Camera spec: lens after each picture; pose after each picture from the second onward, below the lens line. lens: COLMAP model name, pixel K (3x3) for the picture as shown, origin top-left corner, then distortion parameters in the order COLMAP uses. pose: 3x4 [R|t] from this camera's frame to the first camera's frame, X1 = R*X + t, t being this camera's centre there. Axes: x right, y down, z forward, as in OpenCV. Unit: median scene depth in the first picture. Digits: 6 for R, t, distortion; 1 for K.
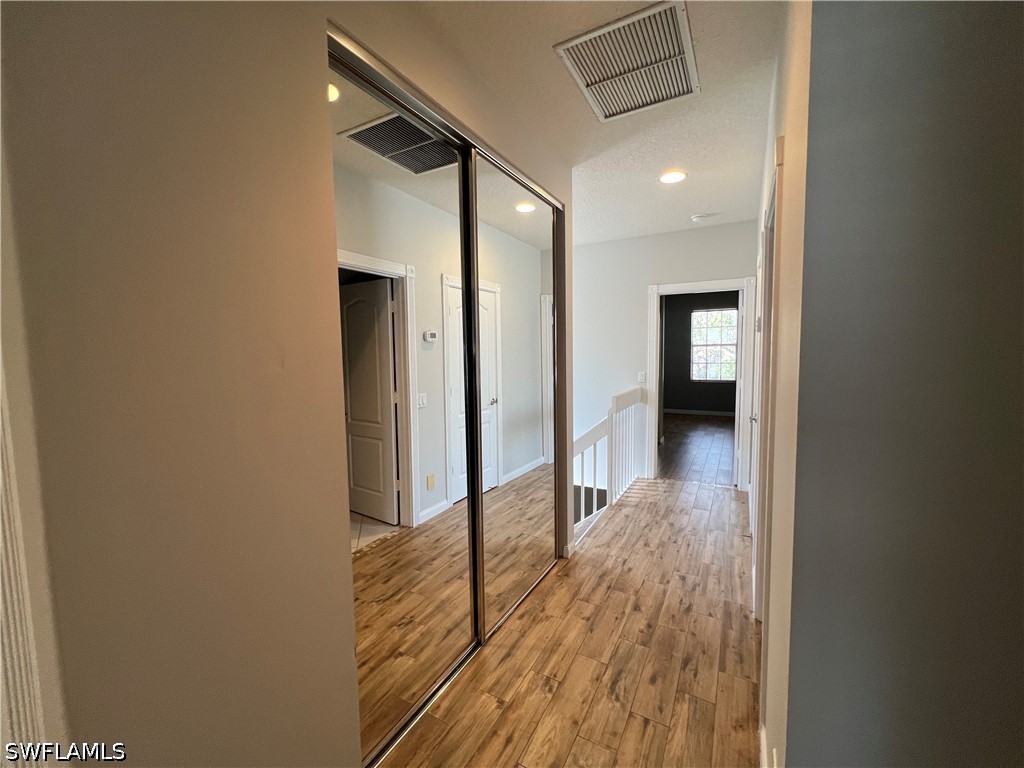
lens RADIAL K [[411.4, 0, 511.5], [0, 411.4, 382.5], [0, 0, 1]] dist [0.000489, 0.000040]
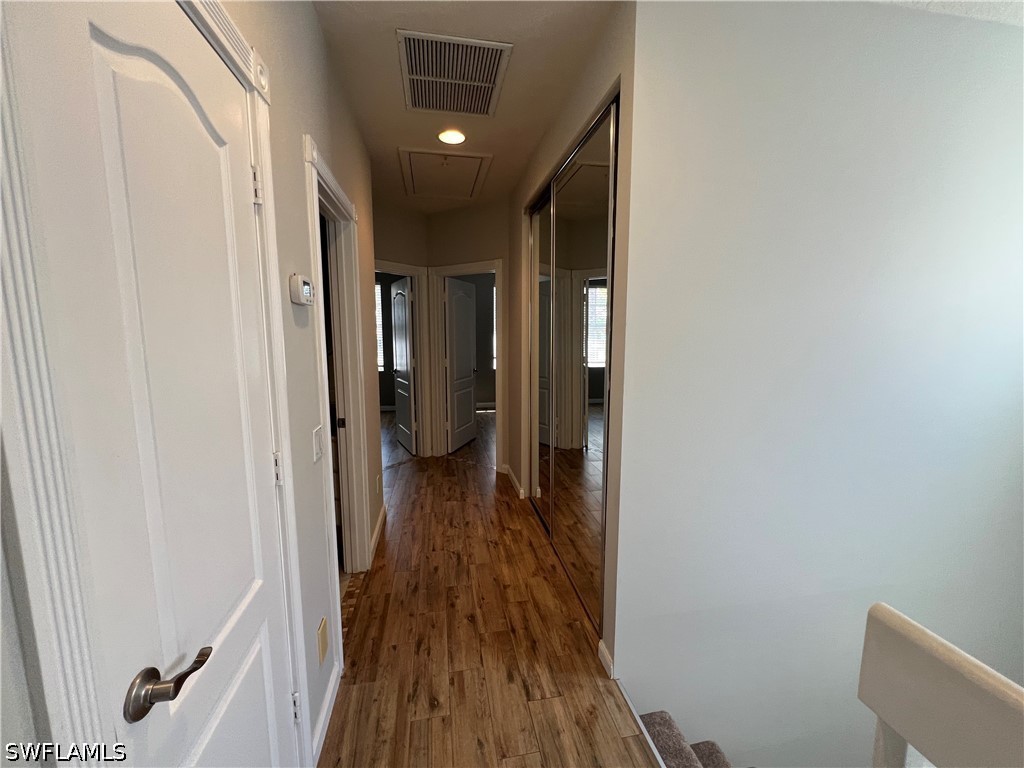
lens RADIAL K [[411.4, 0, 511.9], [0, 411.4, 382.1], [0, 0, 1]] dist [0.000489, 0.000040]
pose [[-0.768165, 0.094186, -0.633286, 0.826384], [-0.039404, 0.980291, 0.193590, -0.150974], [0.639038, 0.173663, -0.749314, 1.788010]]
